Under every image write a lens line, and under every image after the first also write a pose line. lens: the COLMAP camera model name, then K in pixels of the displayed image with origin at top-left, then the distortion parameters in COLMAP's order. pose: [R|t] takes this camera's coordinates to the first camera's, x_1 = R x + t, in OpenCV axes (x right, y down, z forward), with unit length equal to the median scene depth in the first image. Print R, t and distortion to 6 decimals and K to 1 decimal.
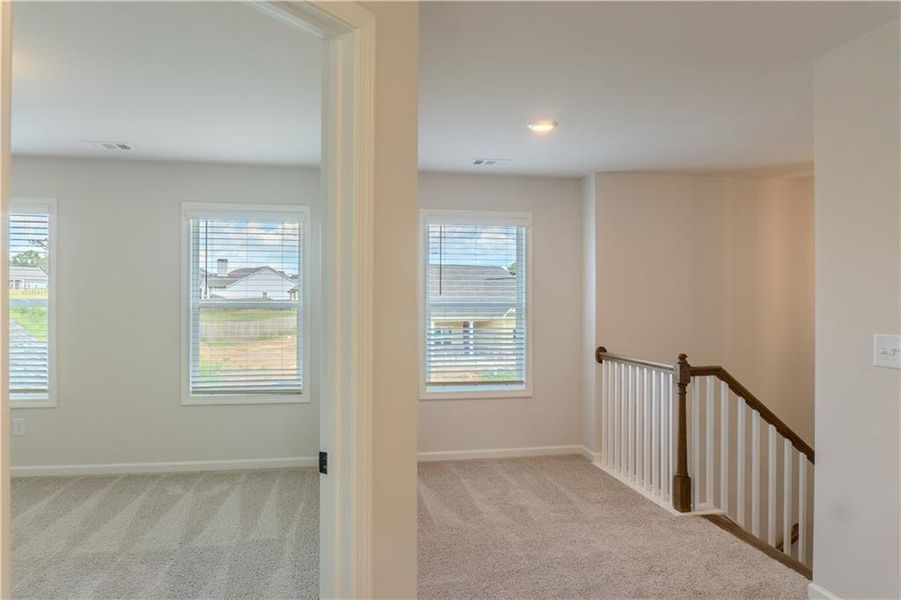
lens RADIAL K [[627.9, 0, 449.8], [0, 627.9, 312.4], [0, 0, 1]] dist [-0.037320, 0.000975]
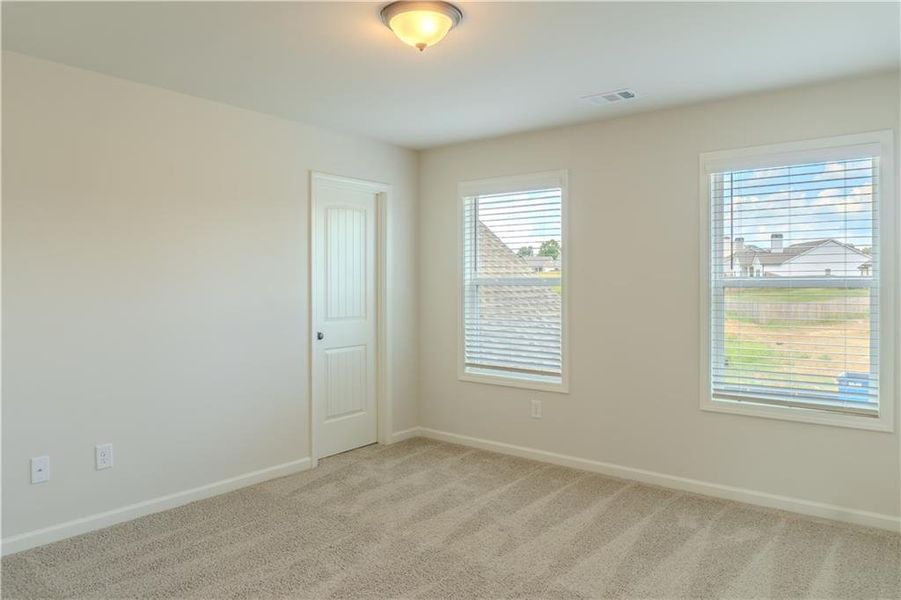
lens RADIAL K [[616.6, 0, 453.5], [0, 616.6, 282.1], [0, 0, 1]] dist [-0.013482, -0.007647]
pose [[0.669079, -0.006907, -0.743159, -0.059422], [-0.004276, 0.999904, -0.013142, -0.001996], [0.743179, 0.011971, 0.668985, 0.244192]]
